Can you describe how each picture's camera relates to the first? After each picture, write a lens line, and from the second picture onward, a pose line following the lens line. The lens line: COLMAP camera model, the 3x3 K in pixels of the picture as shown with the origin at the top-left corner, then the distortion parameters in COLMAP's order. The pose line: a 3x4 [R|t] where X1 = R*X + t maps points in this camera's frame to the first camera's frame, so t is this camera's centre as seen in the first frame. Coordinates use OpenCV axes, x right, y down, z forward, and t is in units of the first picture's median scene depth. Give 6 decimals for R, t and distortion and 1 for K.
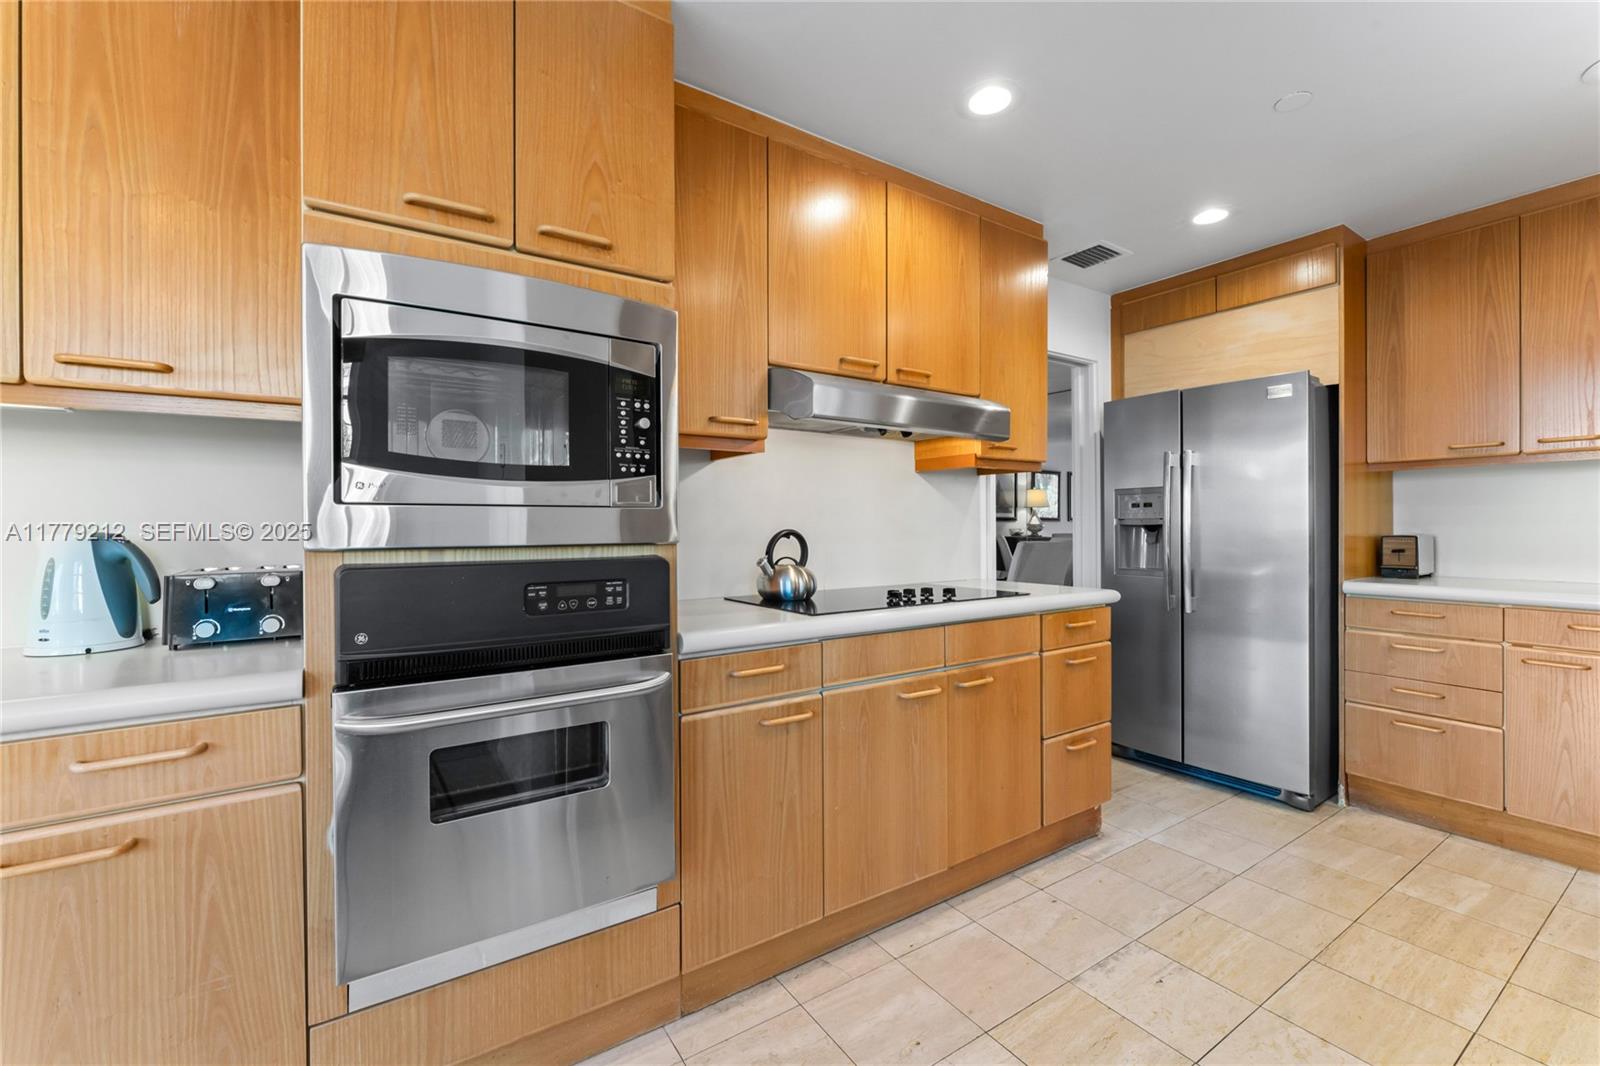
lens RADIAL K [[641.2, 0, 798.1], [0, 641.2, 527.3], [0, 0, 1]] dist [0.002196, 0.000101]
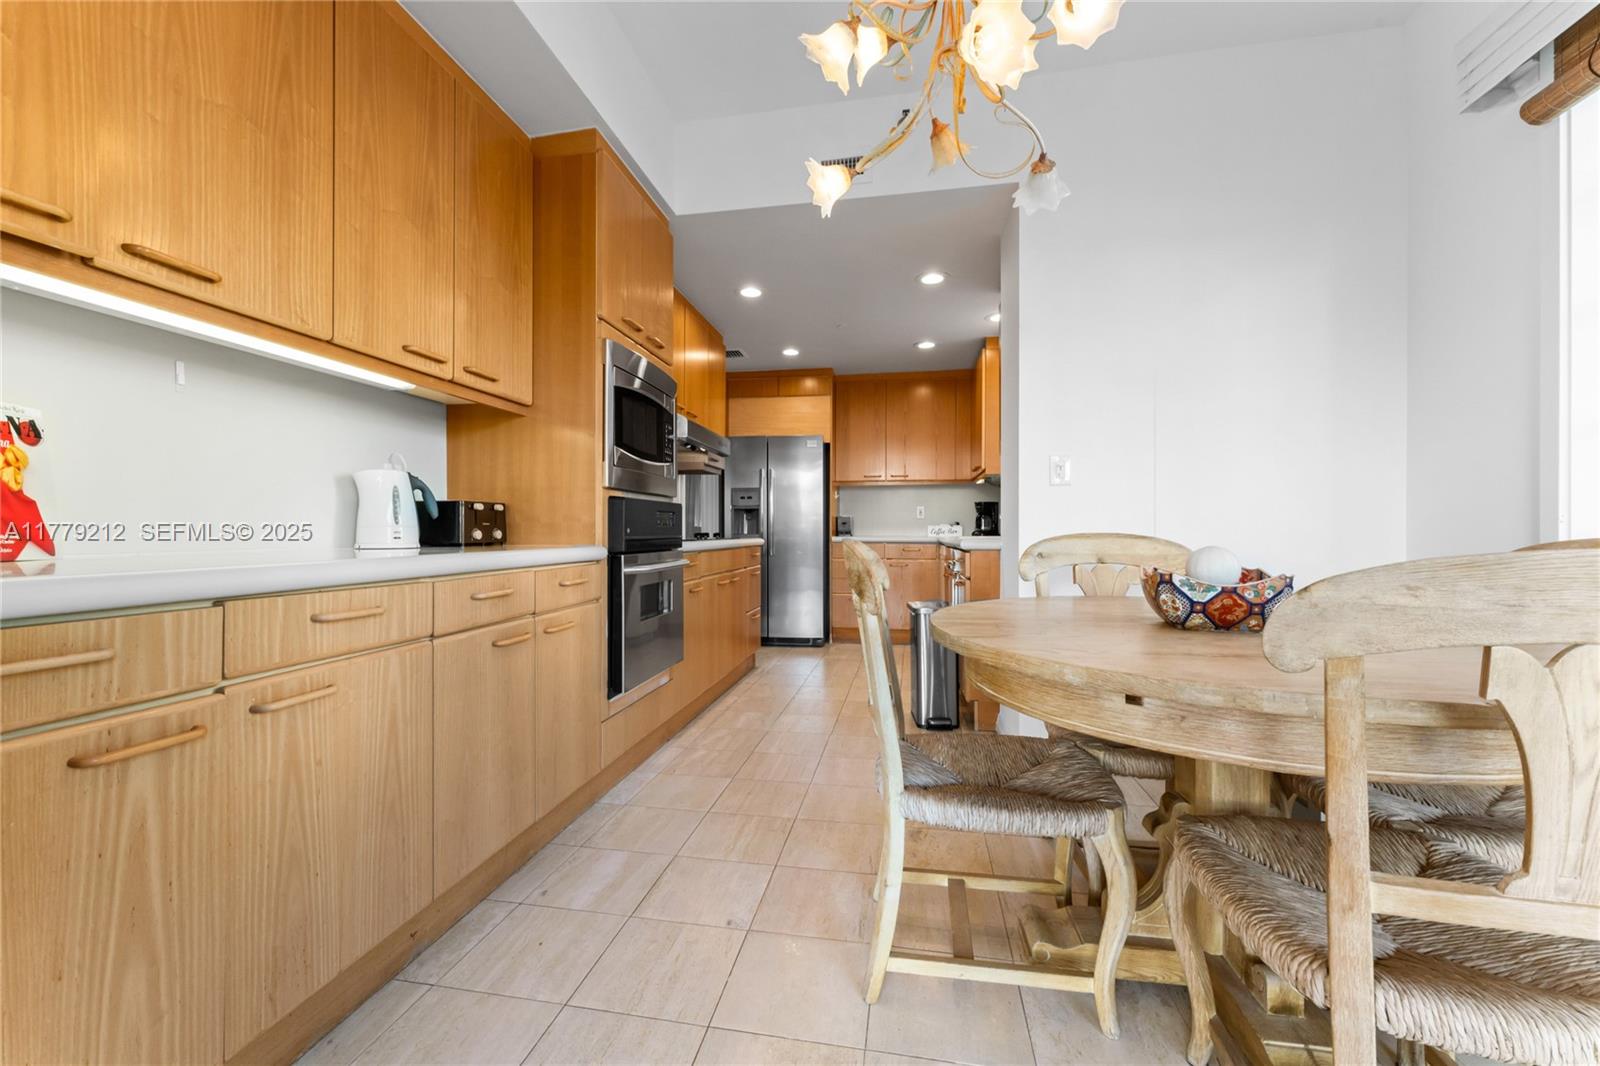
lens RADIAL K [[641.2, 0, 800.5], [0, 641.2, 530.6], [0, 0, 1]] dist [0.002196, 0.000101]
pose [[0.678873, 0.001785, 0.734254, -0.758546], [0.005875, 0.999952, -0.007863, 0.080879], [-0.734232, 0.009652, 0.678830, -0.351253]]
